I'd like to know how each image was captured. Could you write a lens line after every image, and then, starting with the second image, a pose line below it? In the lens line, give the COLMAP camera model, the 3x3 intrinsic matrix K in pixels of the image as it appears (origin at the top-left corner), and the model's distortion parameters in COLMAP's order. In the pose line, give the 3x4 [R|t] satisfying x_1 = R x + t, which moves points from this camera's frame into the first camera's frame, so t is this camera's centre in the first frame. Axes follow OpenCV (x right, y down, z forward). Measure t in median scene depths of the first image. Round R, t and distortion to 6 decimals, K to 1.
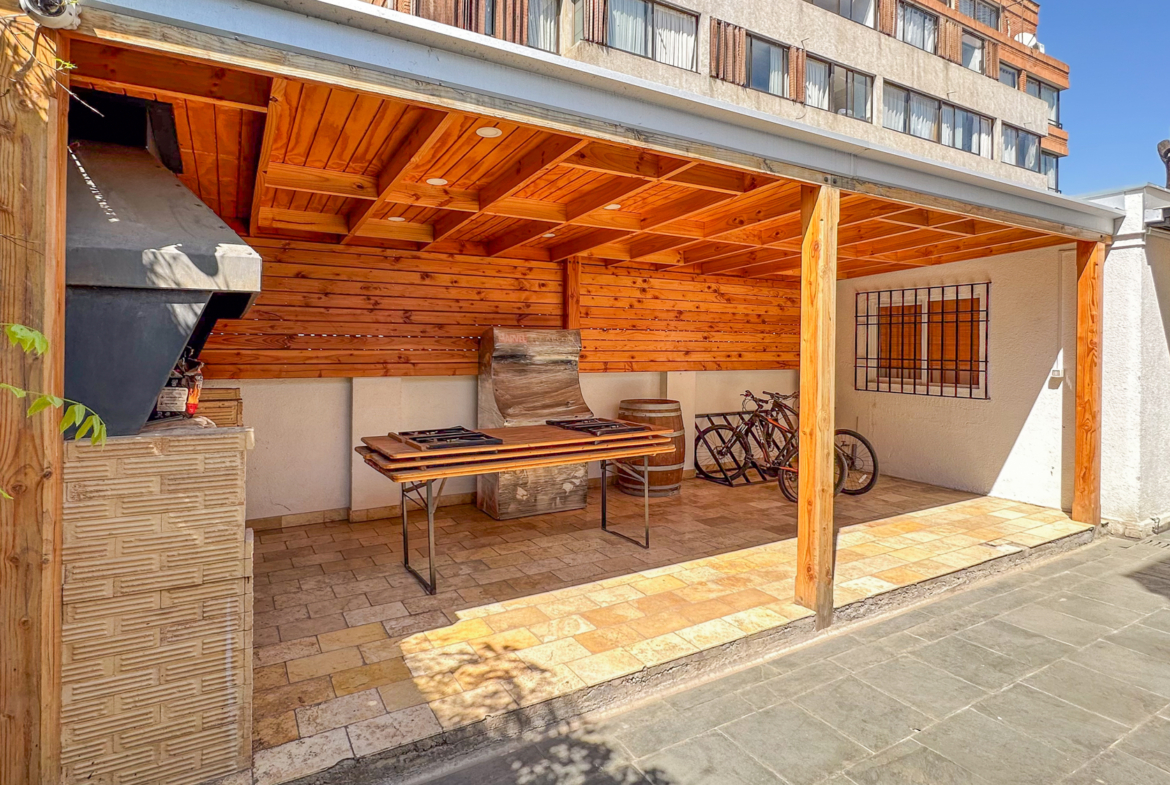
lens RADIAL K [[613.3, 0, 584.1], [0, 613.3, 347.6], [0, 0, 1]] dist [-0.001139, -0.001085]
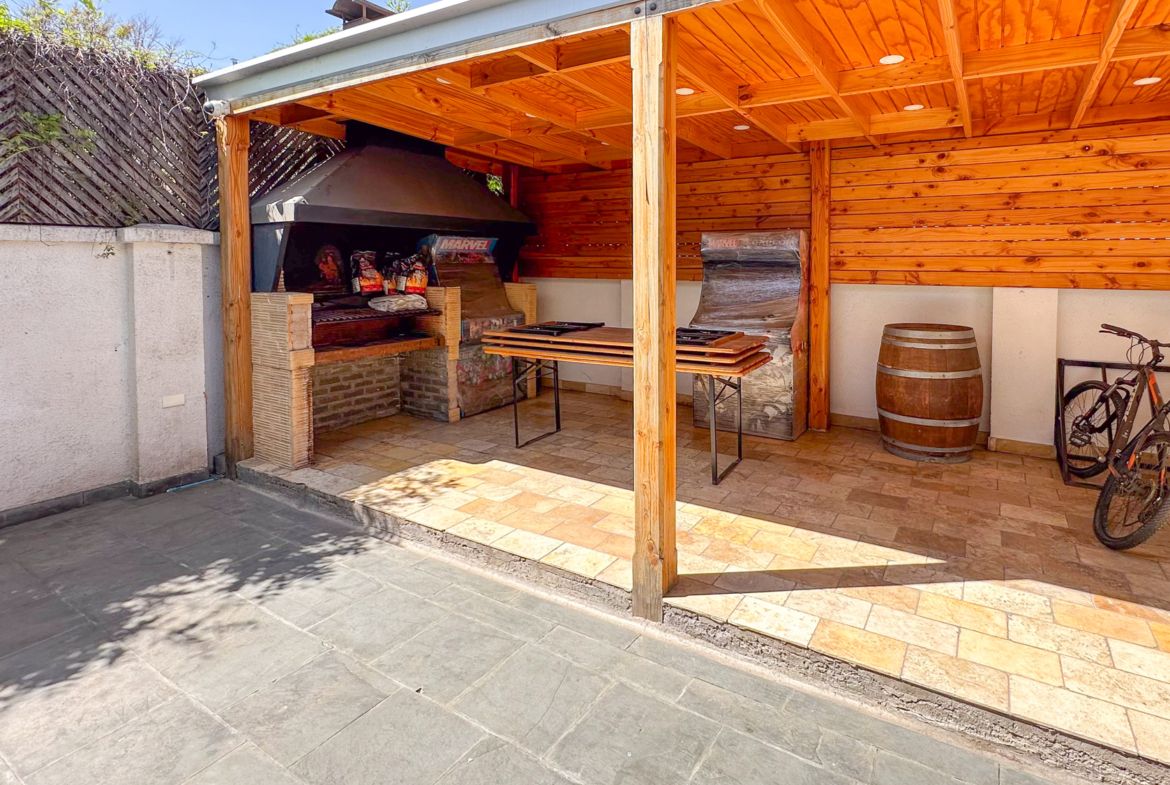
lens RADIAL K [[606.7, 0, 584.8], [0, 606.7, 283.6], [0, 0, 1]] dist [-0.005449, -0.000429]
pose [[0.471333, 0.030259, -0.881436, 0.571805], [0.000684, 0.999398, 0.034674, 0.013847], [0.881955, -0.016946, 0.471029, 0.340737]]
